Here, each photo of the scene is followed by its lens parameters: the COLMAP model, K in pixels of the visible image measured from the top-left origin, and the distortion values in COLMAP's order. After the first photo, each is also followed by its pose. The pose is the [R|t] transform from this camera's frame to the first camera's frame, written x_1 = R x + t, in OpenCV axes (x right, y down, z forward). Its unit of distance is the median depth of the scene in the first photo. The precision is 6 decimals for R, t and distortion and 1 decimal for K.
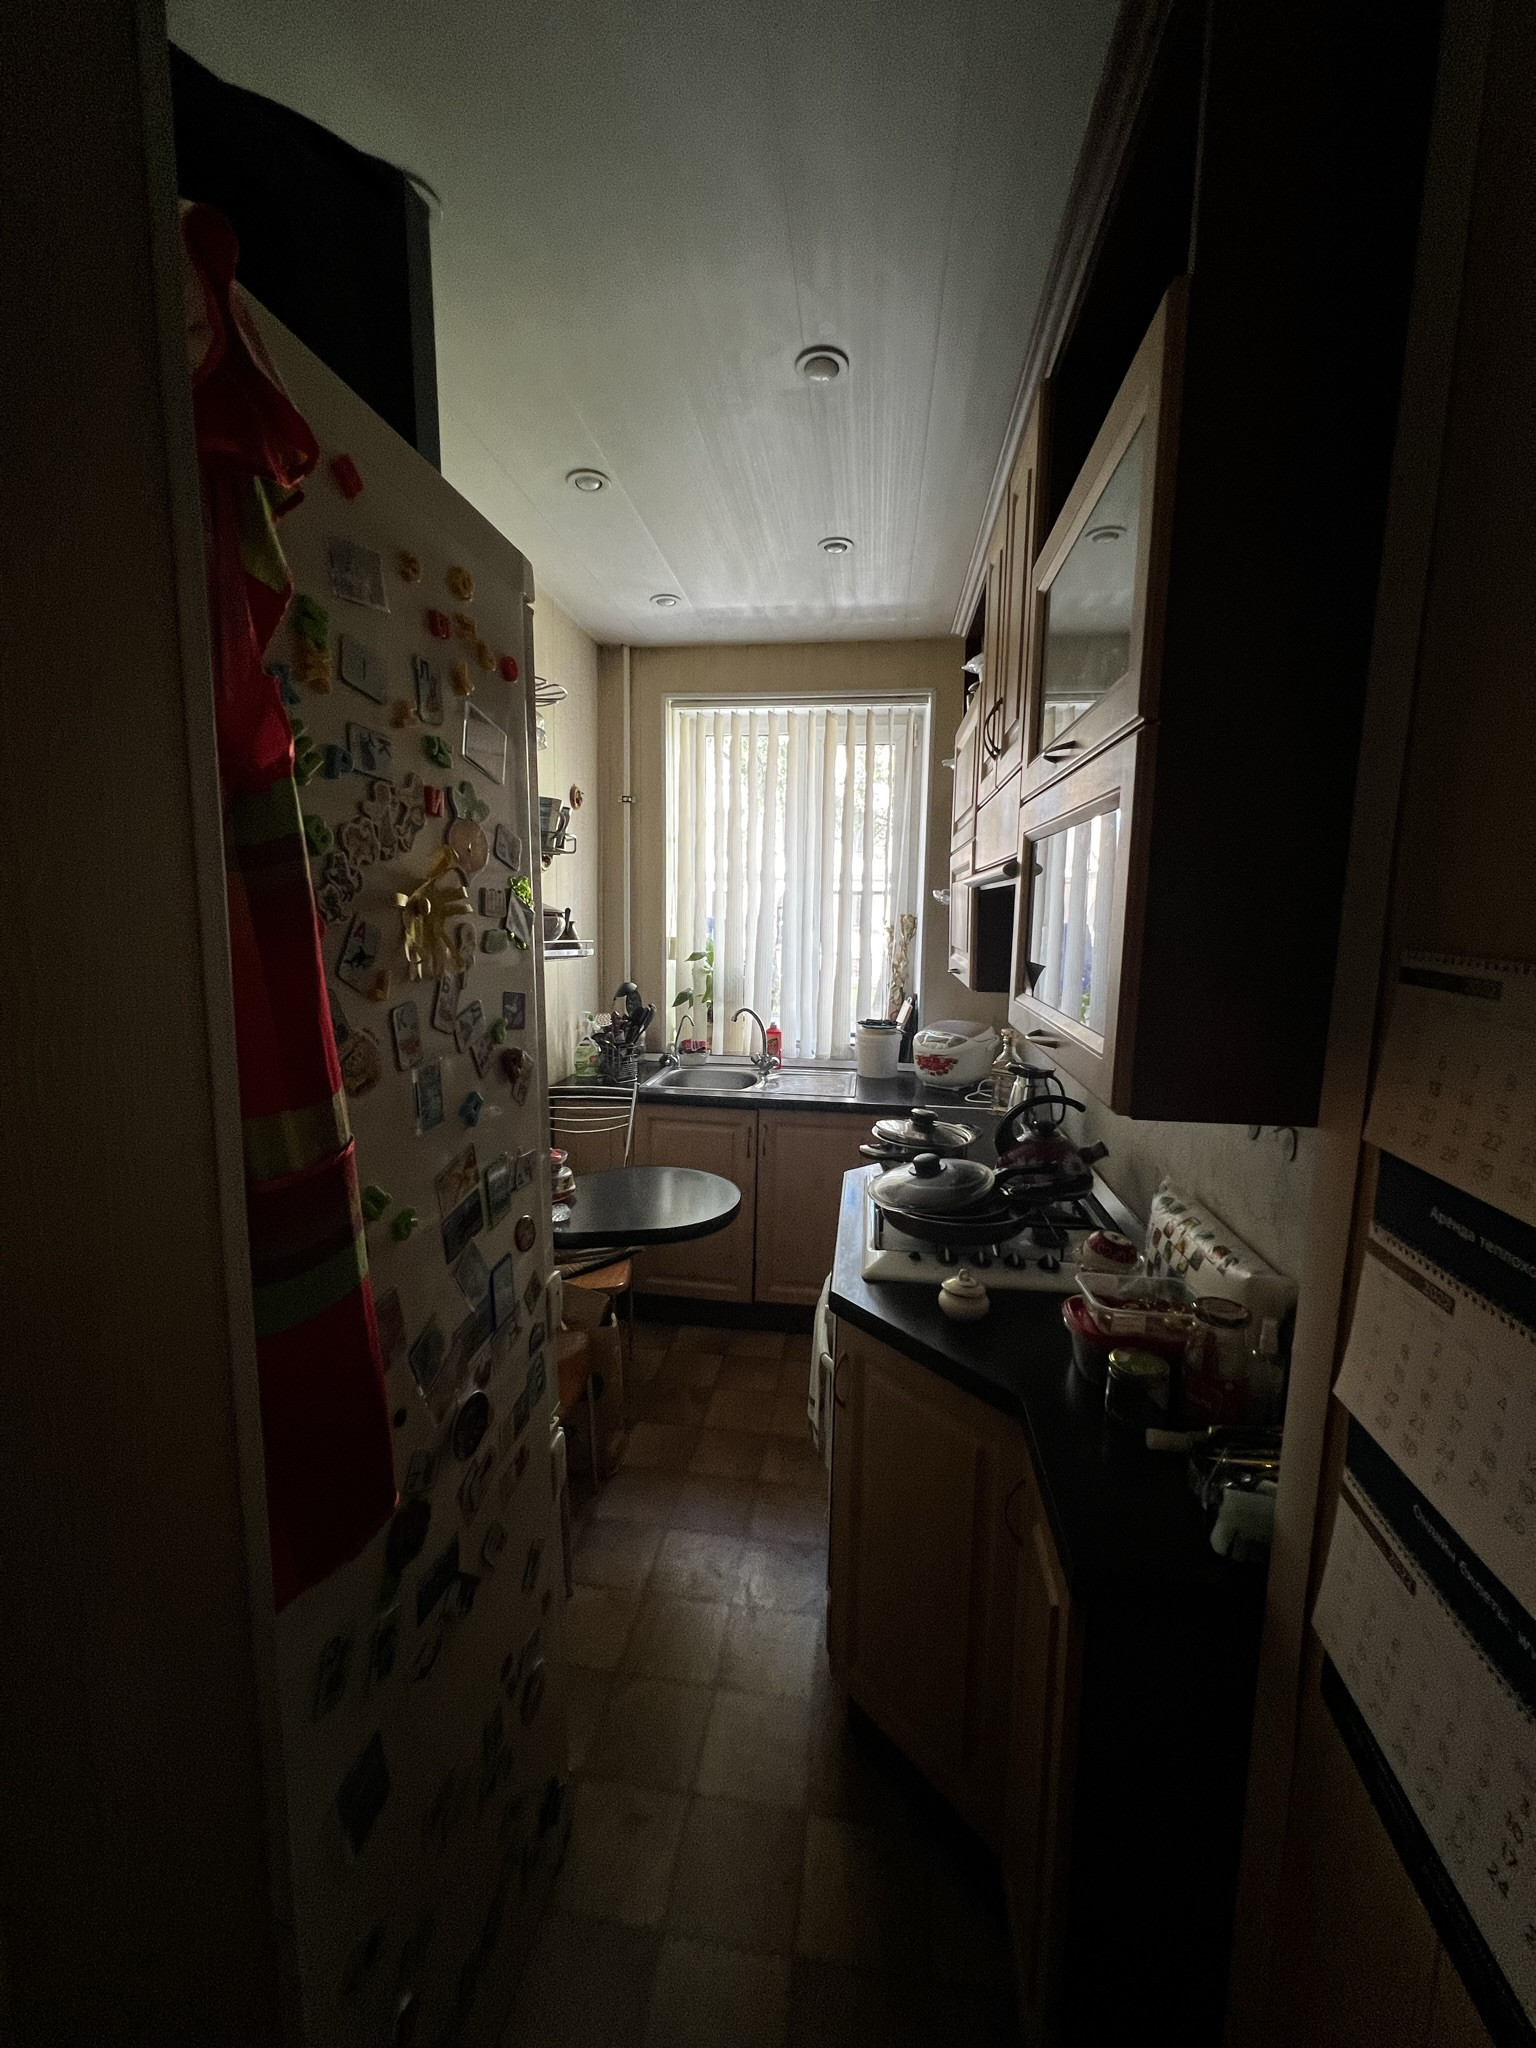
lens RADIAL K [[821.4, 0, 766.3], [0, 821.4, 1017.9], [0, 0, 1]] dist [-0.001855, 0.000424]
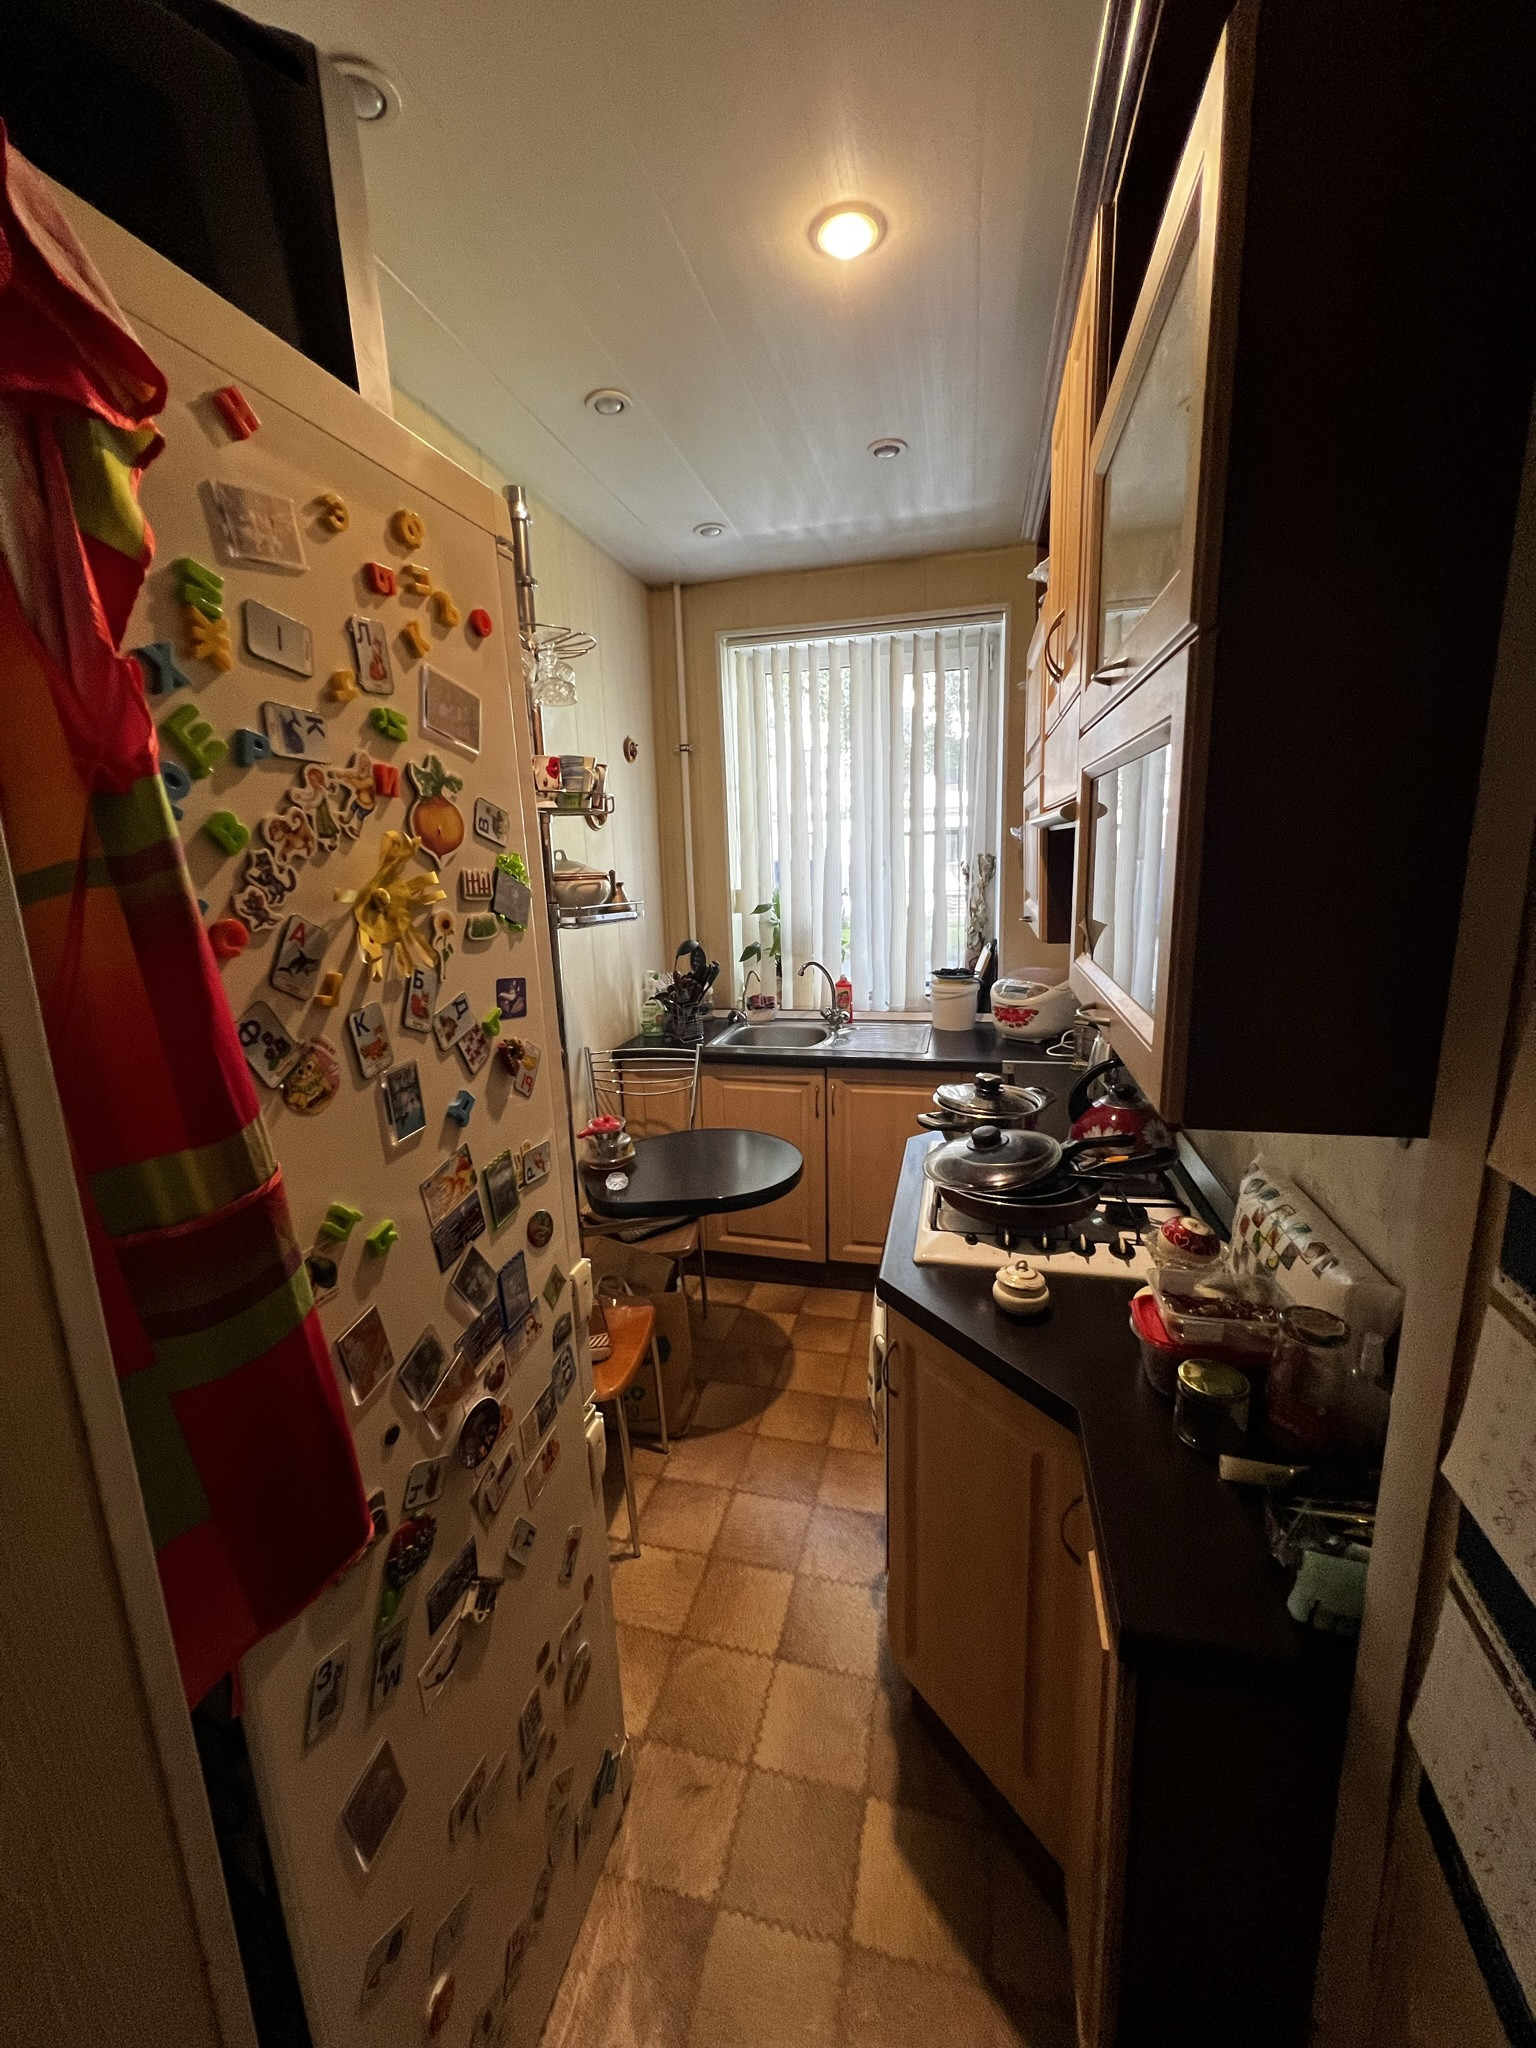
lens RADIAL K [[821.4, 0, 766.4], [0, 821.4, 1018.5], [0, 0, 1]] dist [-0.001855, 0.000424]
pose [[0.993117, -0.025902, -0.114231, 0.081430], [0.033925, 0.997049, 0.068859, -0.037211], [0.112110, -0.072260, 0.991065, 0.094862]]
